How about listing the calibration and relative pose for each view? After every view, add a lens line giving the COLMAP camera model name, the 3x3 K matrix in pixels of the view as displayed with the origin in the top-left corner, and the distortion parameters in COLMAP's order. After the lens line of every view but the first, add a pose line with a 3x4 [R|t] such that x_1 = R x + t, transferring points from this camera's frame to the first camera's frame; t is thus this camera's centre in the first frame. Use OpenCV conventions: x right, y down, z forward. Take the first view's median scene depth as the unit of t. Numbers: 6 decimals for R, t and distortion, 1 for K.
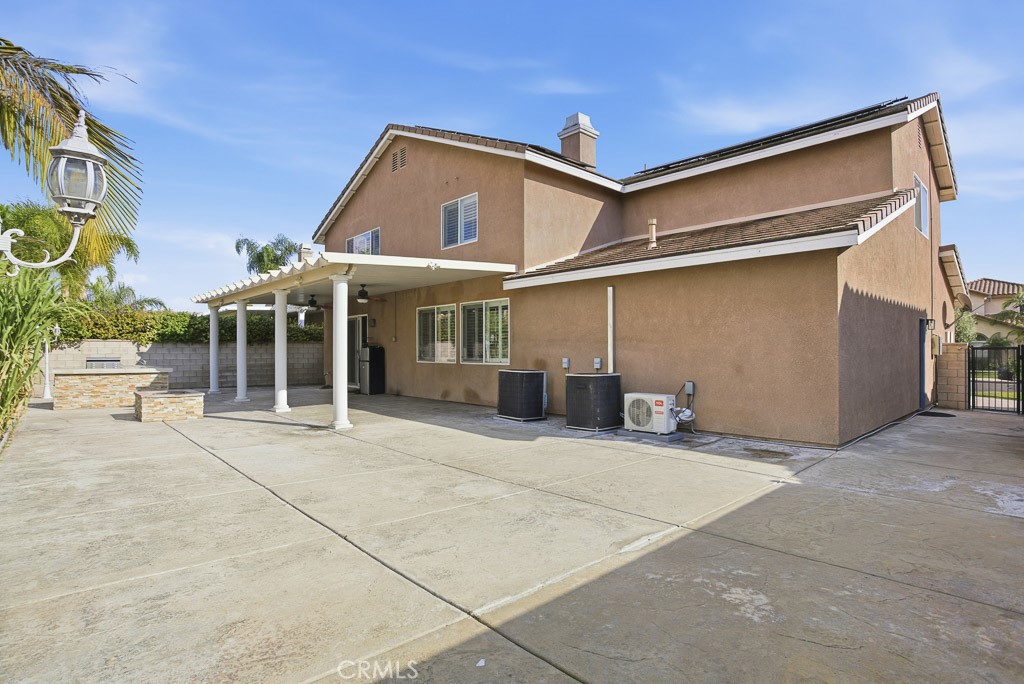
lens RADIAL K [[508.5, 0, 512.4], [0, 508.5, 357.4], [0, 0, 1]] dist [-0.079655, 0.022758]
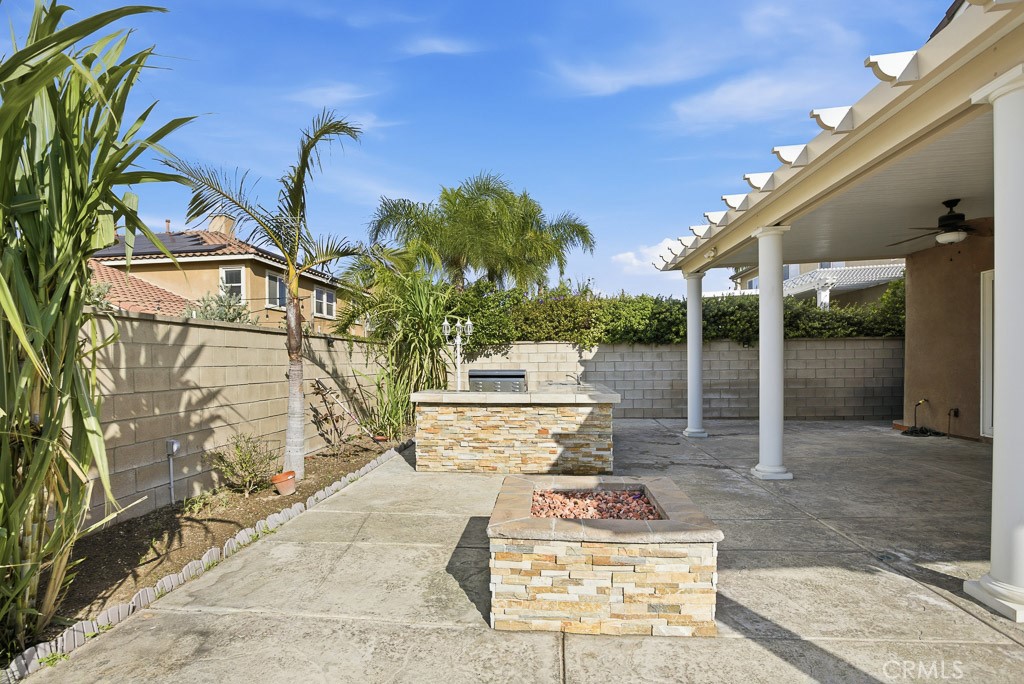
lens RADIAL K [[508.5, 0, 512.4], [0, 508.5, 357.4], [0, 0, 1]] dist [-0.079655, 0.022758]
pose [[0.665007, -0.012325, -0.746736, -0.329680], [0.000006, 0.999864, -0.016498, -0.003000], [0.746837, 0.010967, 0.664916, 0.495159]]
